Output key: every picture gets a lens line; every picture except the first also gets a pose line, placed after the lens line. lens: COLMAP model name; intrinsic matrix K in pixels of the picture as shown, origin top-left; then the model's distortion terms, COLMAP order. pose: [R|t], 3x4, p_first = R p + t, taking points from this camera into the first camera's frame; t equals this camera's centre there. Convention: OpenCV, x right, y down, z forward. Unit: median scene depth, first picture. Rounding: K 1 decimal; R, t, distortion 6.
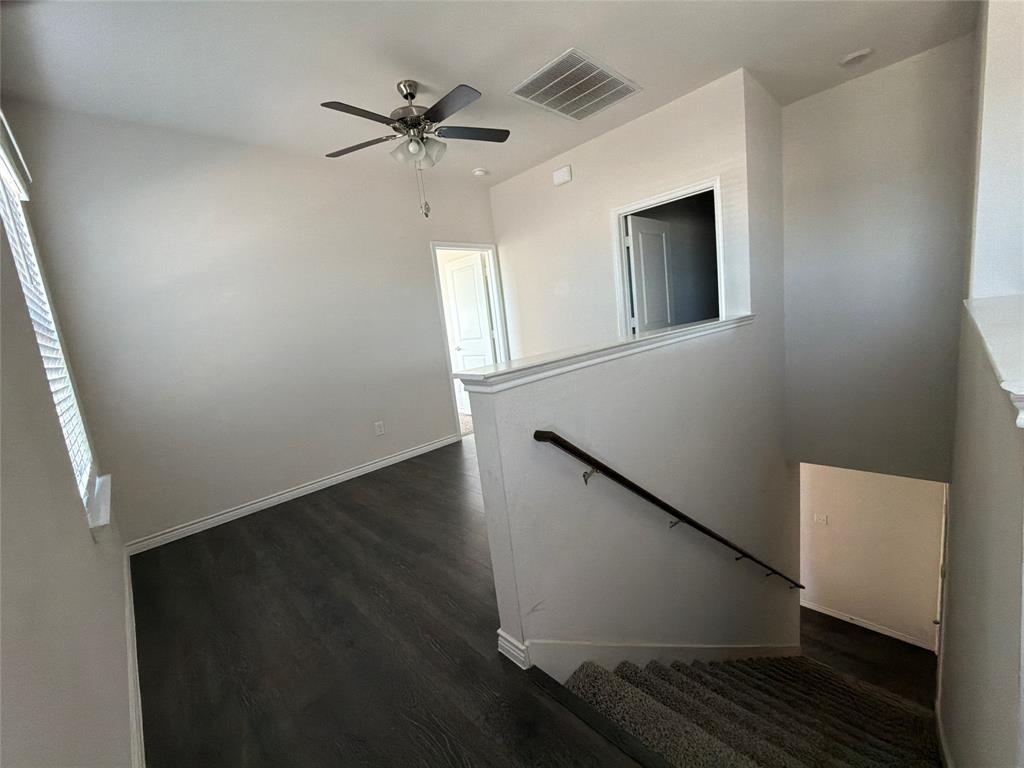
lens RADIAL K [[406.2, 0, 513.8], [0, 406.2, 381.7], [0, 0, 1]] dist [0.000746, -0.000219]
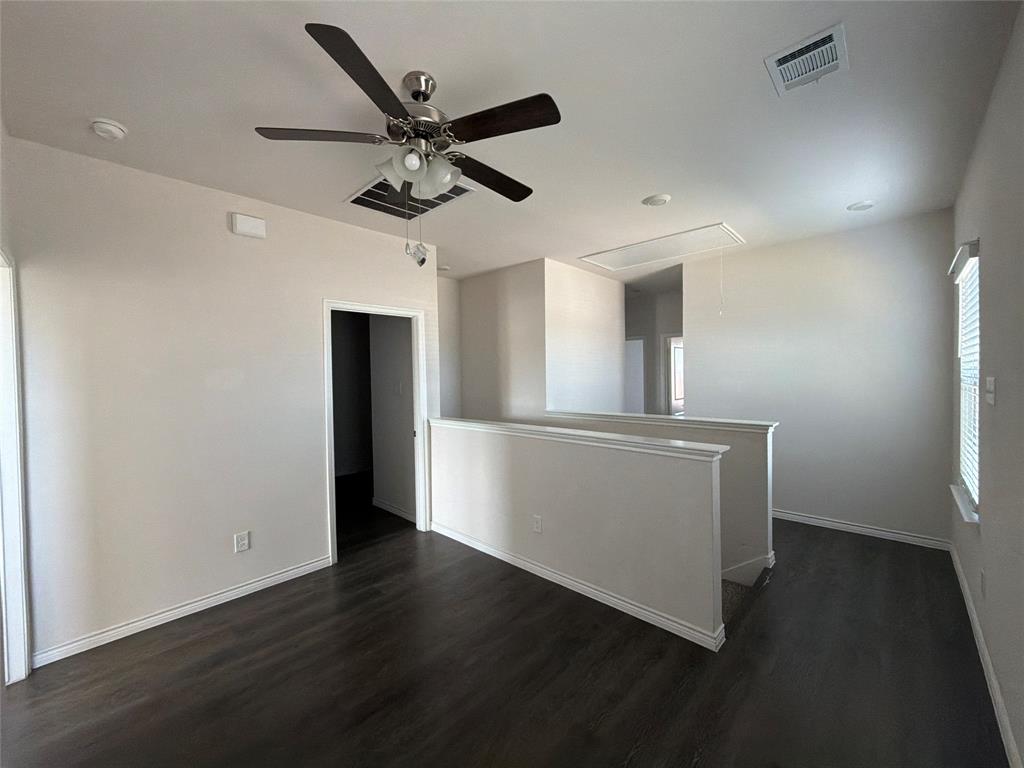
lens RADIAL K [[406.2, 0, 513.8], [0, 406.2, 381.7], [0, 0, 1]] dist [0.000746, -0.000219]
pose [[-0.025219, 0.094363, 0.995218, -0.787008], [0.167814, 0.981808, -0.088839, -0.128568], [-0.985496, 0.164771, -0.040595, 0.837649]]
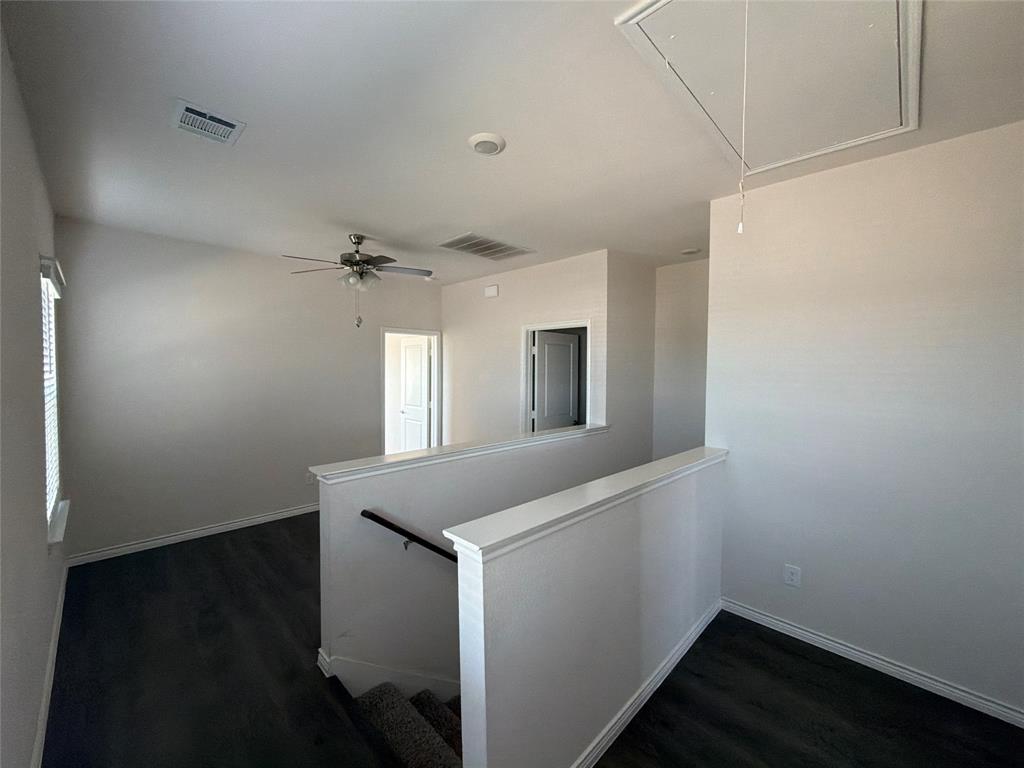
lens RADIAL K [[406.2, 0, 513.8], [0, 406.2, 381.7], [0, 0, 1]] dist [0.000746, -0.000219]
pose [[0.992466, 0.120895, 0.019909, 0.265614], [-0.117651, 0.985701, -0.120628, -0.118866], [-0.034208, 0.117377, 0.992498, -0.295047]]
